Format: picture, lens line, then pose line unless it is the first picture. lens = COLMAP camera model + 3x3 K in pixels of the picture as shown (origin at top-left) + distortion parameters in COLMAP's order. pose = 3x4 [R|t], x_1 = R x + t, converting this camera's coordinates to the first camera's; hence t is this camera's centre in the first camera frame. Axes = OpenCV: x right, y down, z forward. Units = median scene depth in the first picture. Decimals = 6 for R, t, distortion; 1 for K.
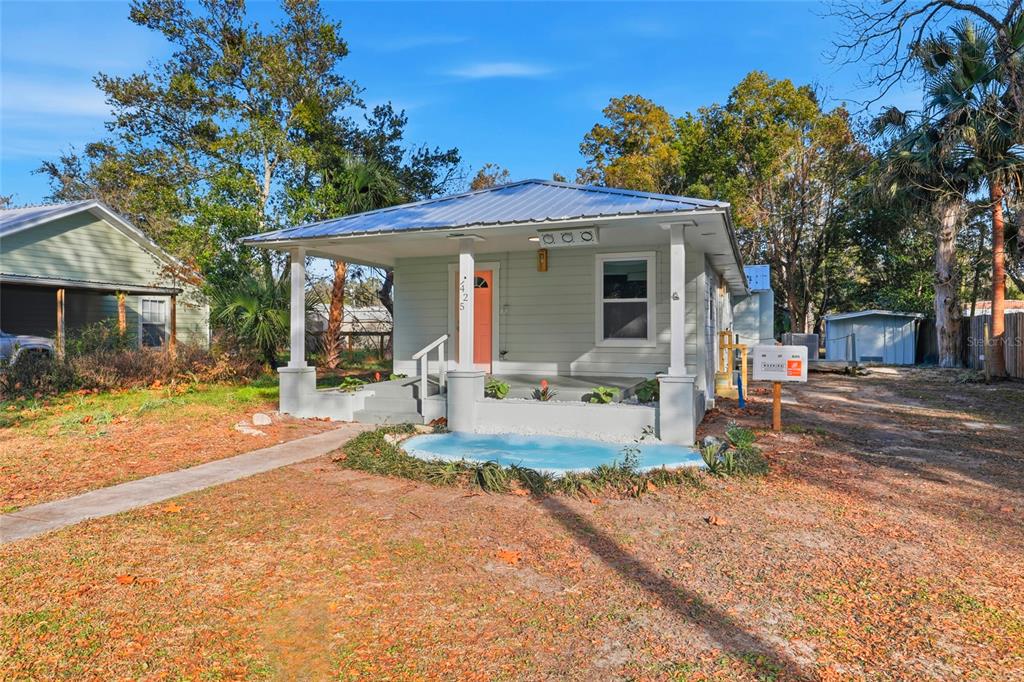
lens RADIAL K [[627.9, 0, 512.0], [0, 627.9, 341.0], [0, 0, 1]] dist [-0.017570, -0.000028]
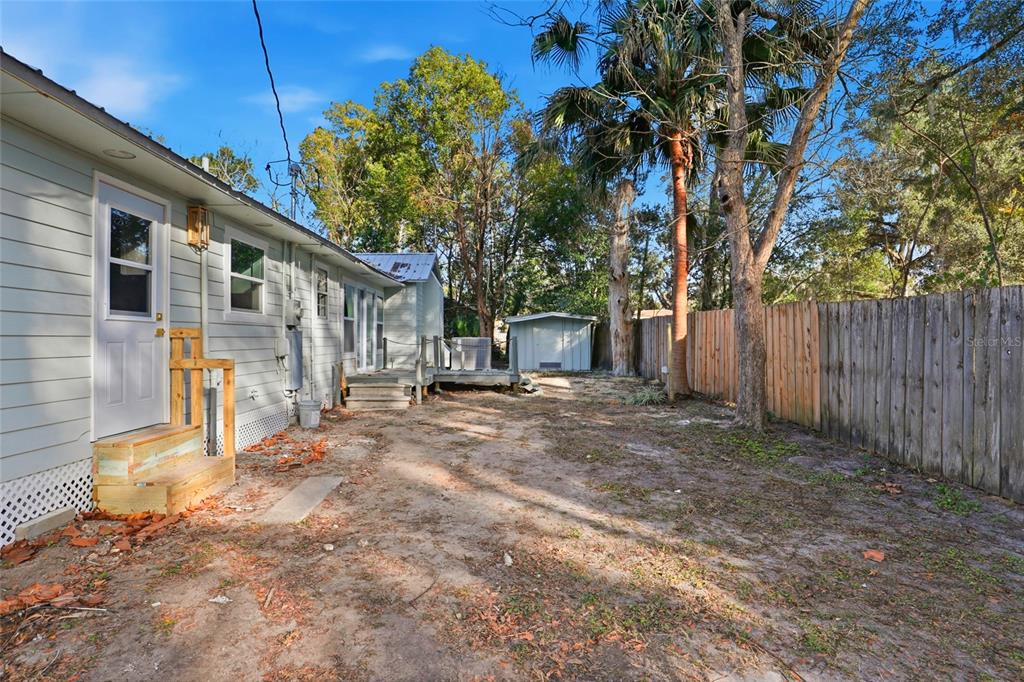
lens RADIAL K [[510.0, 0, 512.0], [0, 510.0, 341.0], [0, 0, 1]] dist [0.001002, 0.000348]
pose [[0.917103, 0.003827, 0.398632, 0.272431], [-0.001544, 0.999981, -0.006050, -0.002641], [-0.398647, 0.004933, 0.917091, 0.403351]]
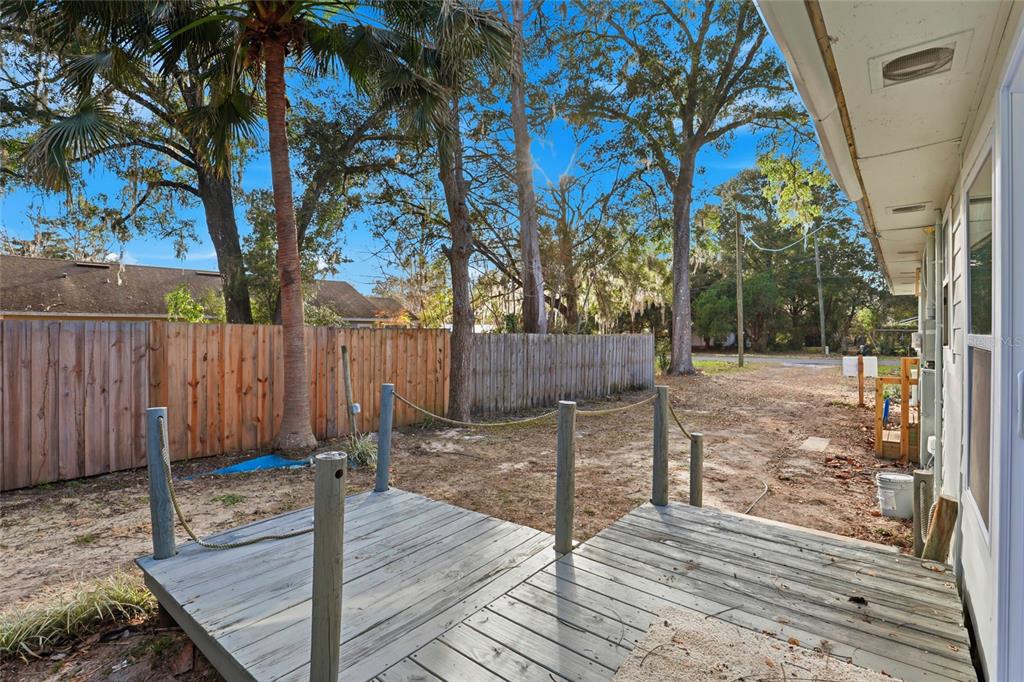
lens RADIAL K [[486.7, 0, 518.6], [0, 486.7, 337.3], [0, 0, 1]] dist [-0.026958, 0.000924]
pose [[-0.955254, 0.005889, 0.295728, 0.389824], [0.010967, 0.999819, 0.015517, -0.030333], [-0.295584, 0.018066, -0.955146, 1.046793]]
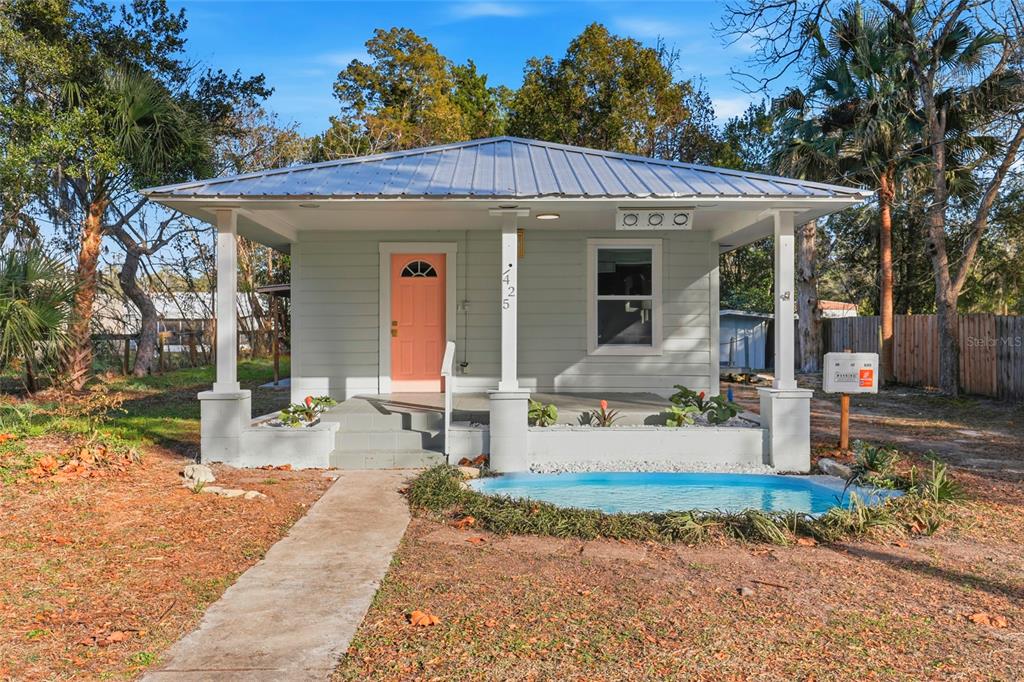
lens RADIAL K [[810.9, 0, 512.0], [0, 810.9, 341.0], [0, 0, 1]] dist [-0.005943, 0.075529]
pose [[0.924907, -0.003130, 0.380180, -0.182675], [0.004564, 0.999985, -0.002871, -0.003461], [-0.380165, 0.004390, 0.924908, 0.046869]]
